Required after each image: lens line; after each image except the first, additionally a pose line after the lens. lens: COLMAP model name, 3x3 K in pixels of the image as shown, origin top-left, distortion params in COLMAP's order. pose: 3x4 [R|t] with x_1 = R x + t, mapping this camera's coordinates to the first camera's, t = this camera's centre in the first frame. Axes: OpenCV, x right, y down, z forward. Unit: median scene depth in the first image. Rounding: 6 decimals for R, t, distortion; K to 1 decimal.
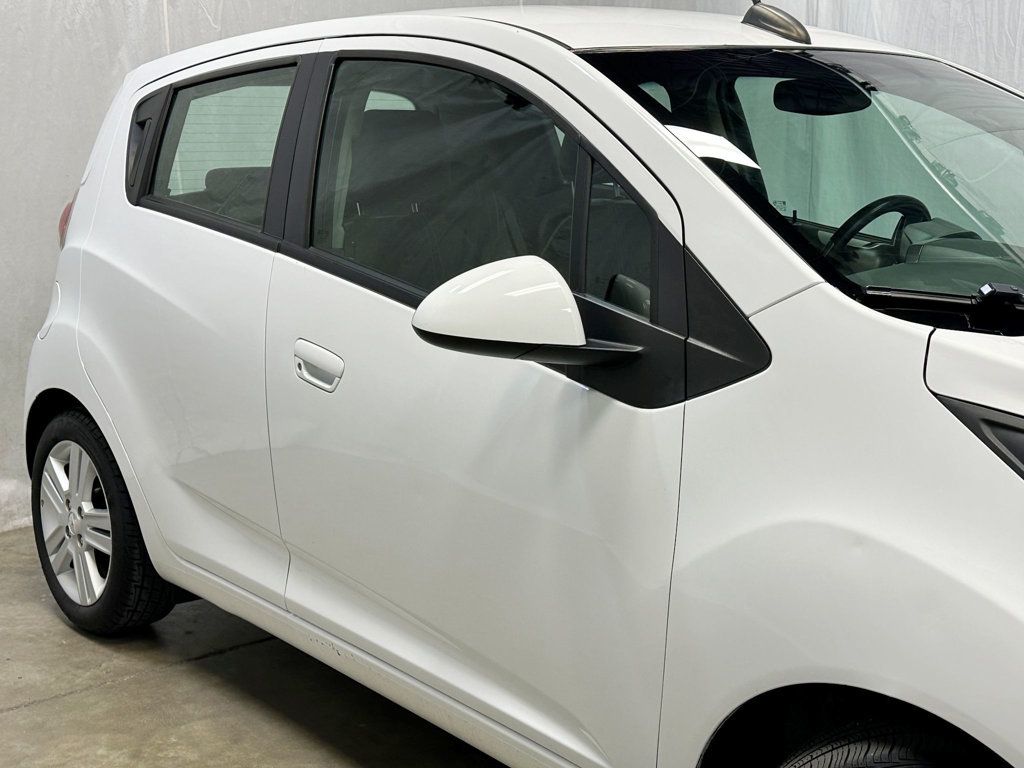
lens RADIAL K [[1435.3, 0, 512.0], [0, 1435.3, 384.0], [0, 0, 1]] dist [0.217647, -0.525816]
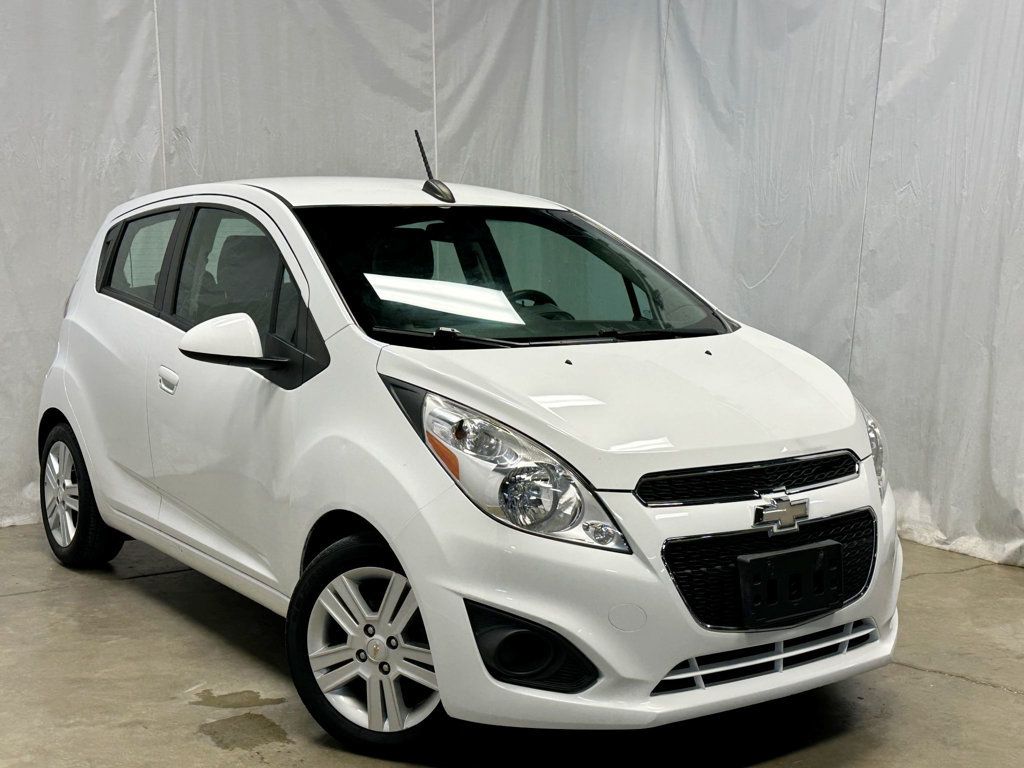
lens RADIAL K [[1435.3, 0, 512.0], [0, 1435.3, 384.0], [0, 0, 1]] dist [0.217647, -0.525816]
pose [[0.995719, 0.013402, -0.091460, 0.347607], [-0.020347, 0.996944, -0.075425, 0.091469], [0.090170, 0.076963, 0.992948, -0.561216]]
